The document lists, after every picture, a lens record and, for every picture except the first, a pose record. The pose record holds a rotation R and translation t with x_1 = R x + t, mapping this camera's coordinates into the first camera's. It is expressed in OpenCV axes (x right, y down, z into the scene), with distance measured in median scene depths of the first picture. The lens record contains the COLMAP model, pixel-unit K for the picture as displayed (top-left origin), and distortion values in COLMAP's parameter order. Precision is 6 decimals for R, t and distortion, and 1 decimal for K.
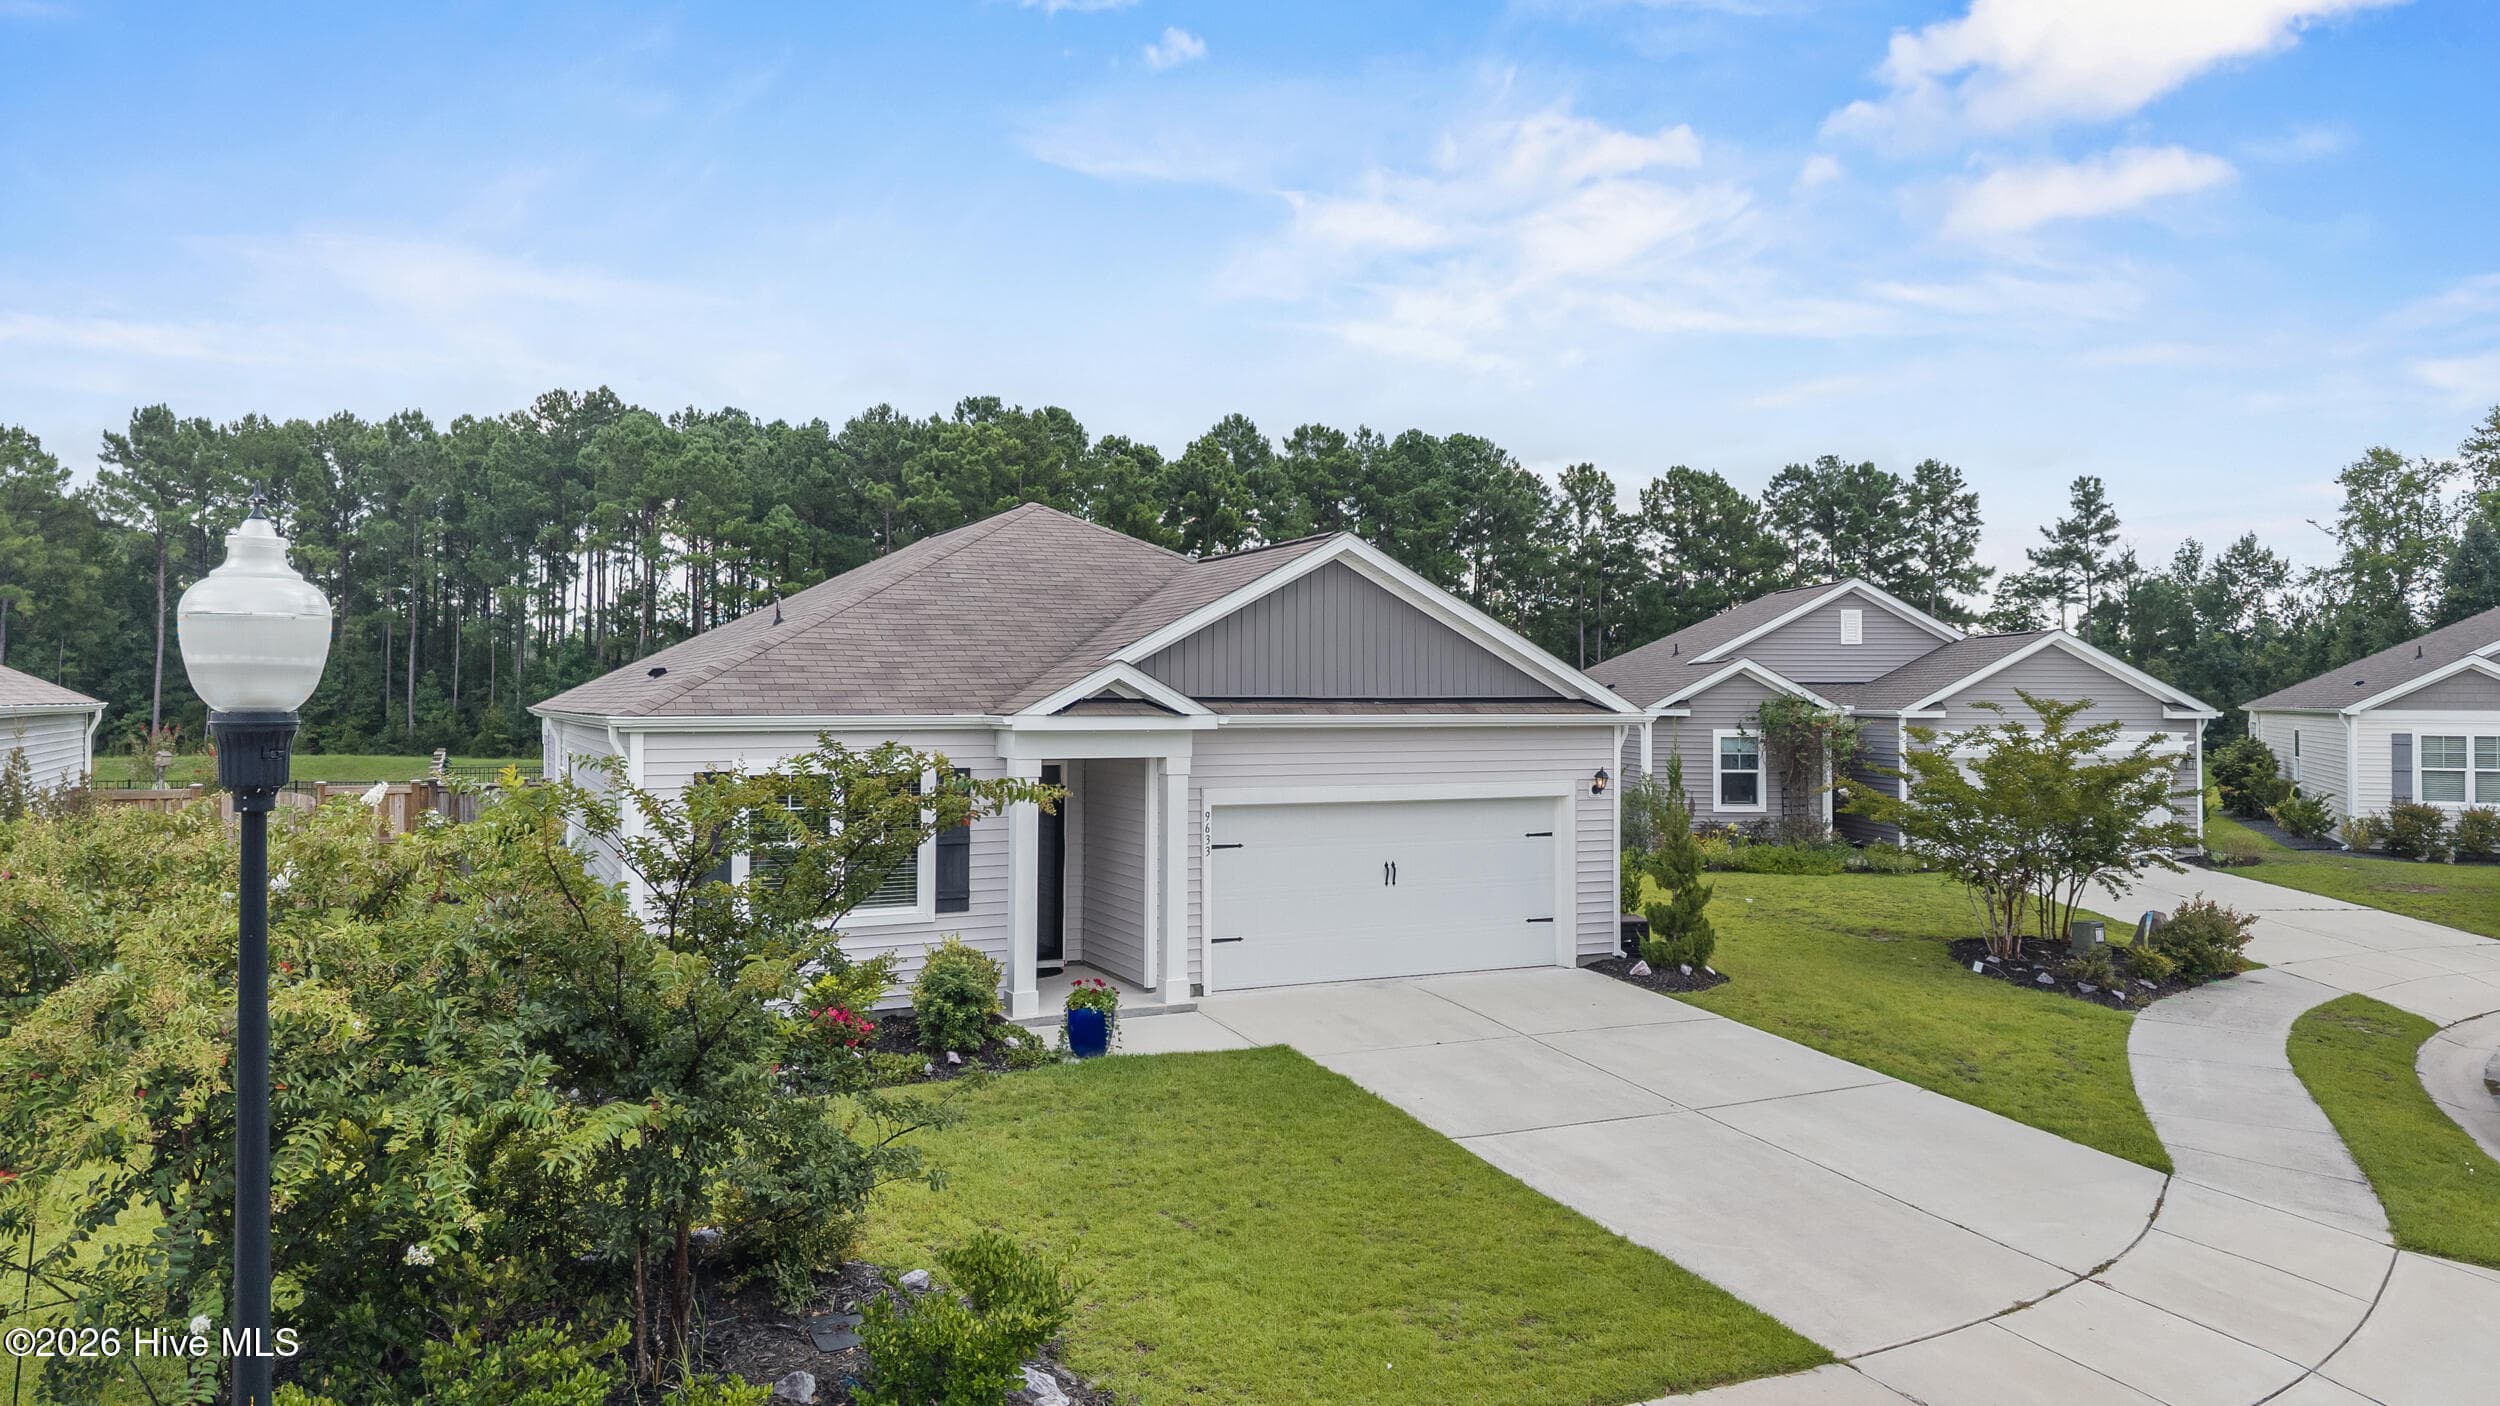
lens RADIAL K [[1672.8, 0, 1253.4], [0, 1672.8, 683.5], [0, 0, 1]] dist [0.073222, -0.089610]
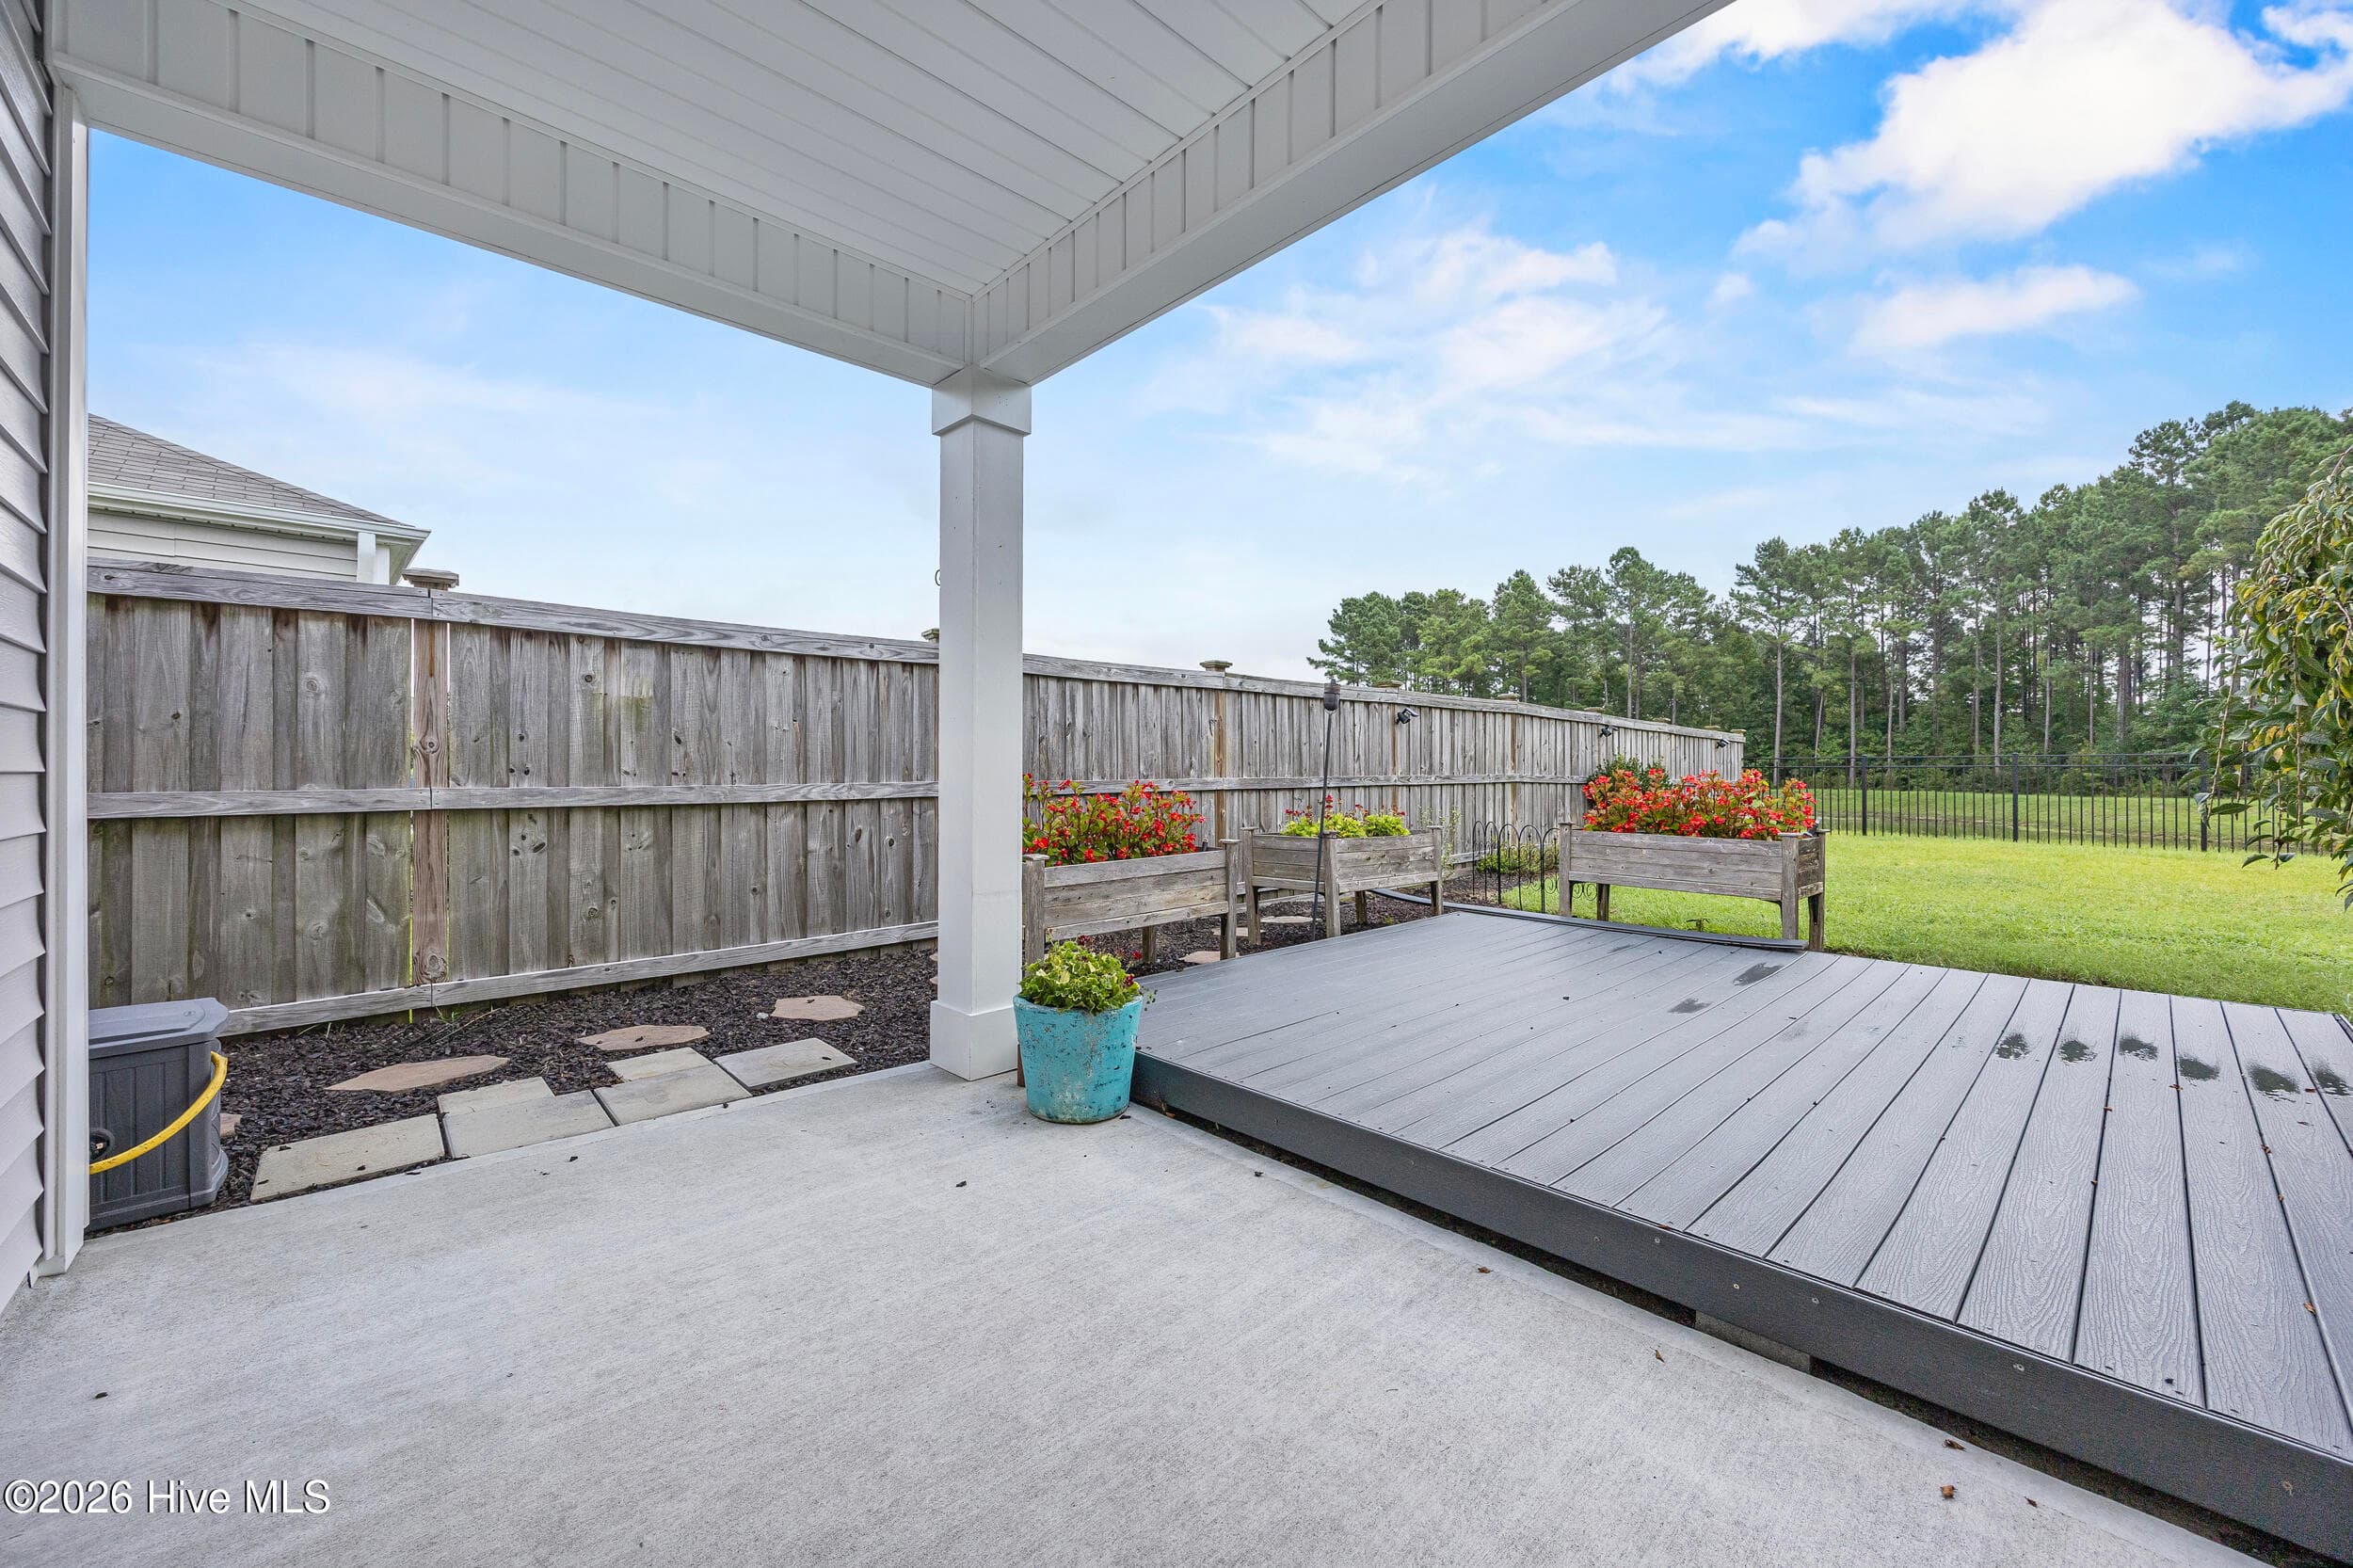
lens RADIAL K [[899.2, 0, 1182.0], [0, 899.2, 779.1], [0, 0, 1]] dist [-0.001922, 0.000007]
pose [[0.332639, -0.002521, -0.943051, -0.116518], [0.014777, 0.999888, 0.002540, 0.027114], [0.942938, -0.014780, 0.332639, 0.309049]]
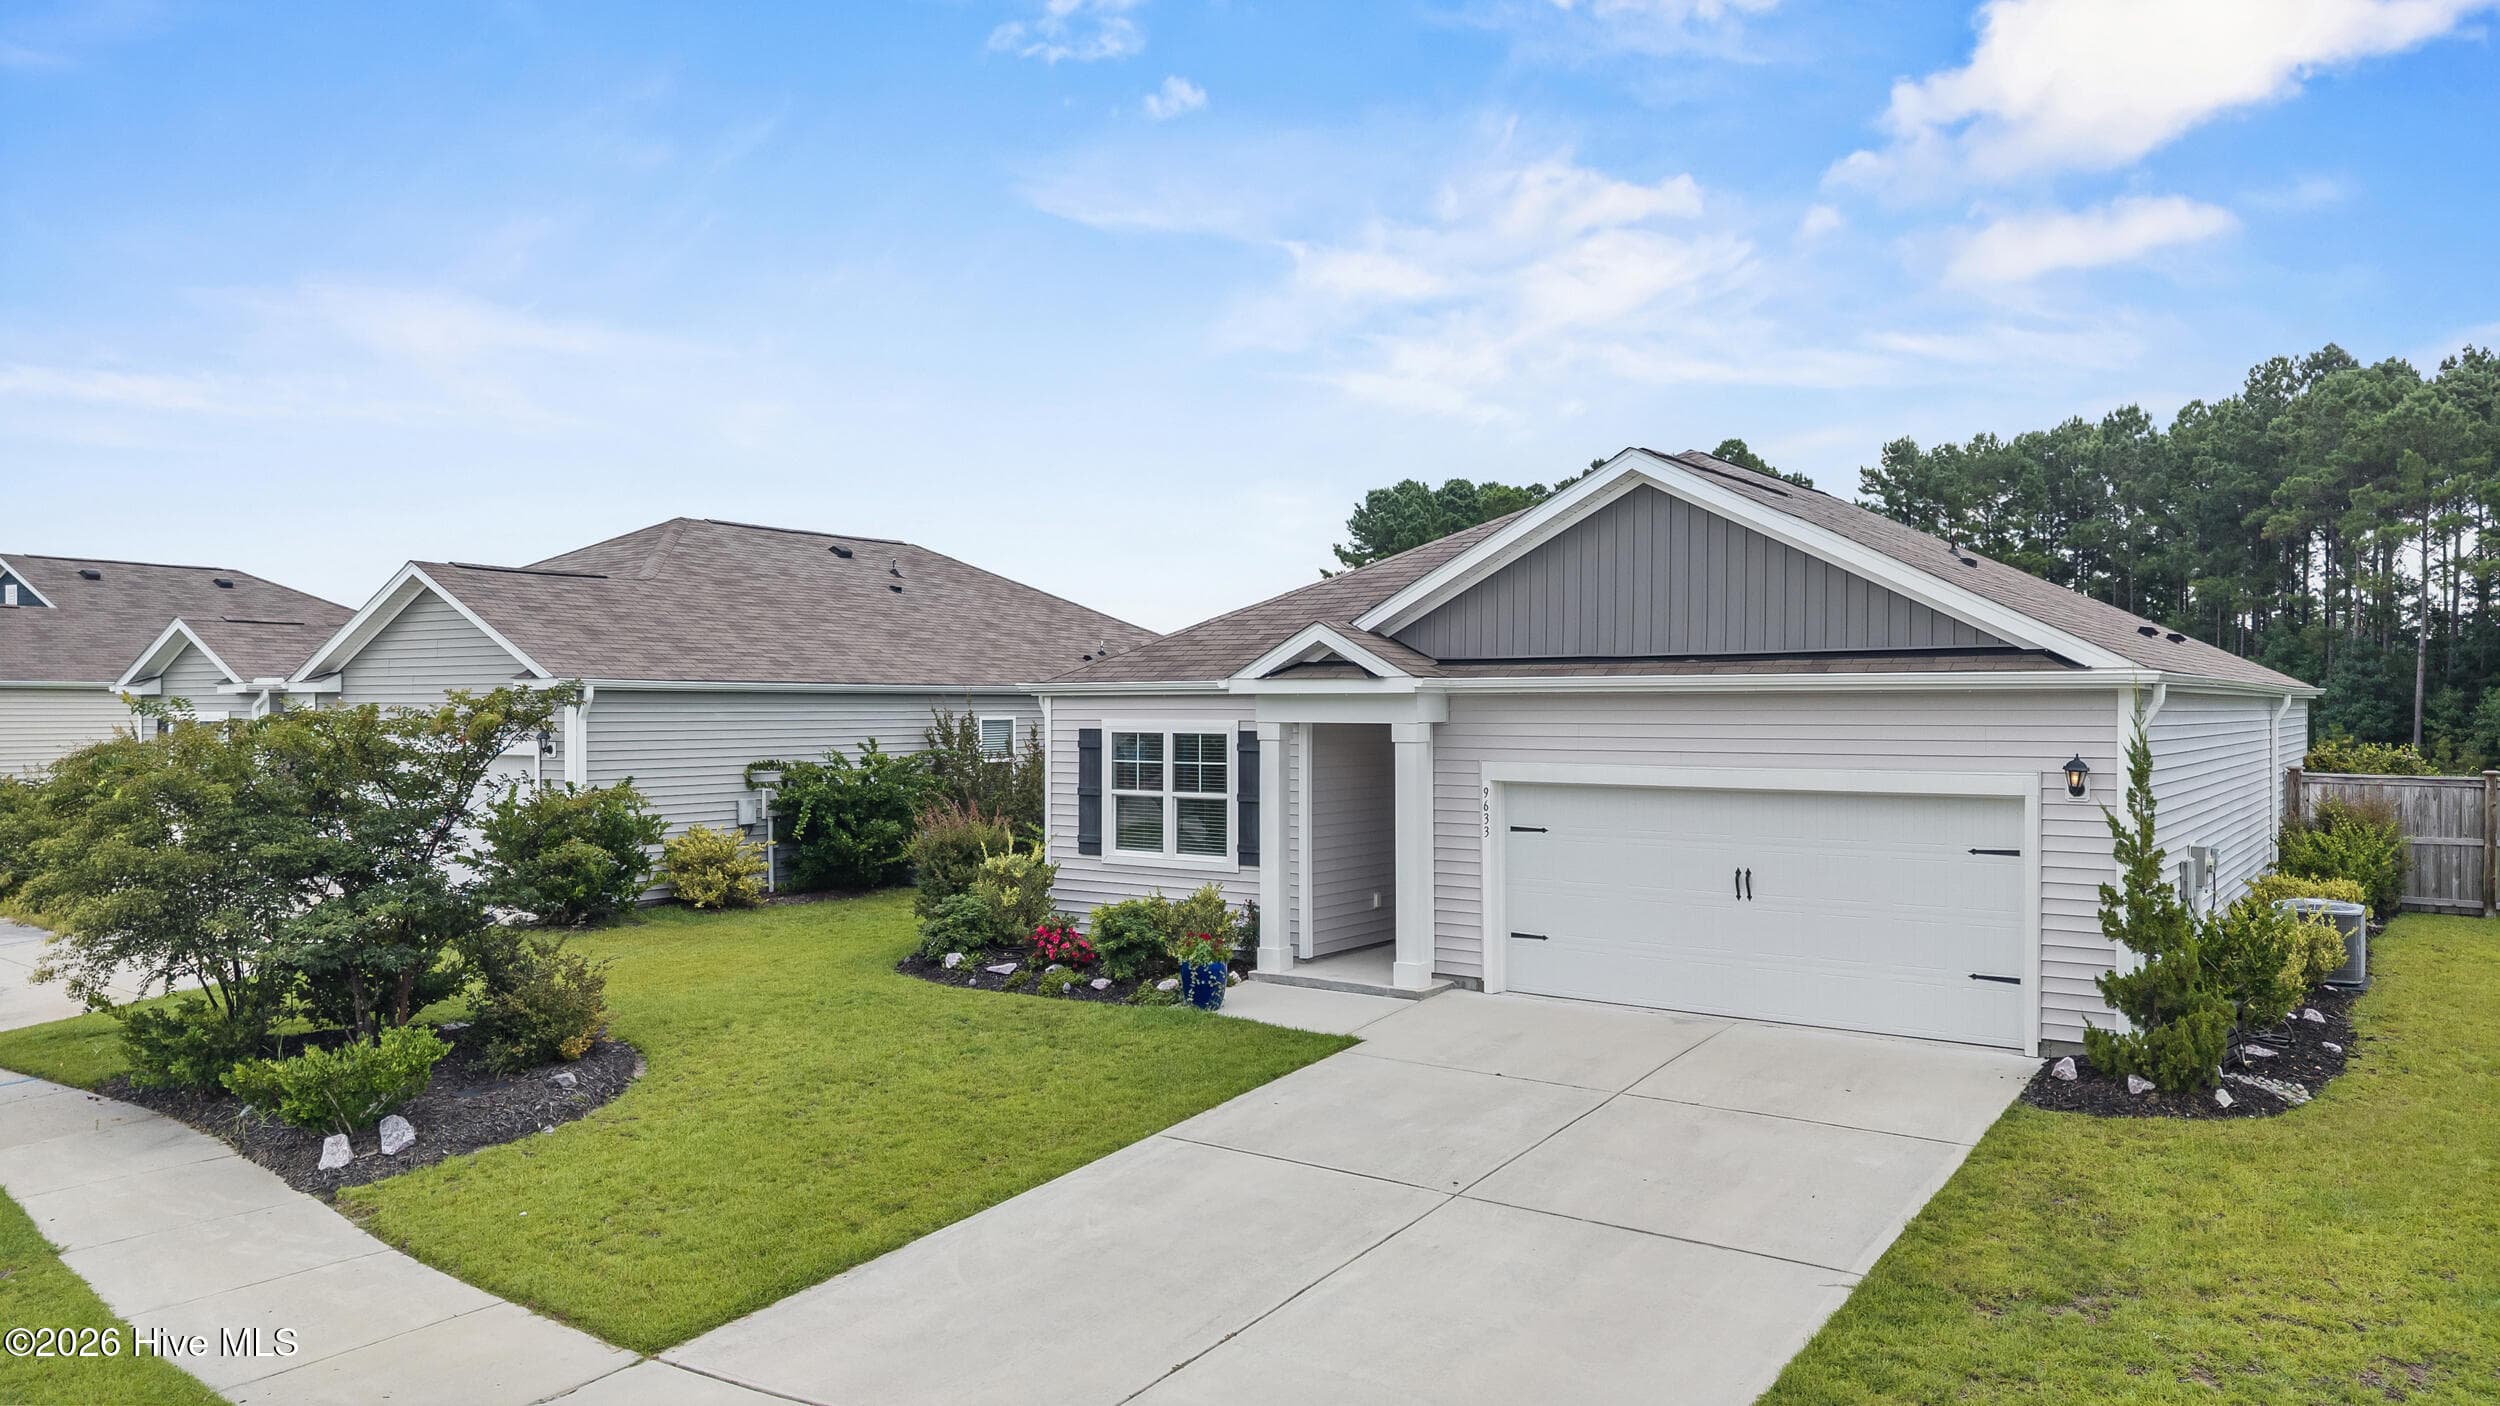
lens RADIAL K [[1672.8, 0, 1253.4], [0, 1672.8, 683.5], [0, 0, 1]] dist [0.073222, -0.089610]
pose [[0.480147, -0.013141, -0.877090, 0.136755], [0.009573, 0.999907, -0.009741, 0.005609], [0.877136, -0.003719, 0.480228, 0.089570]]
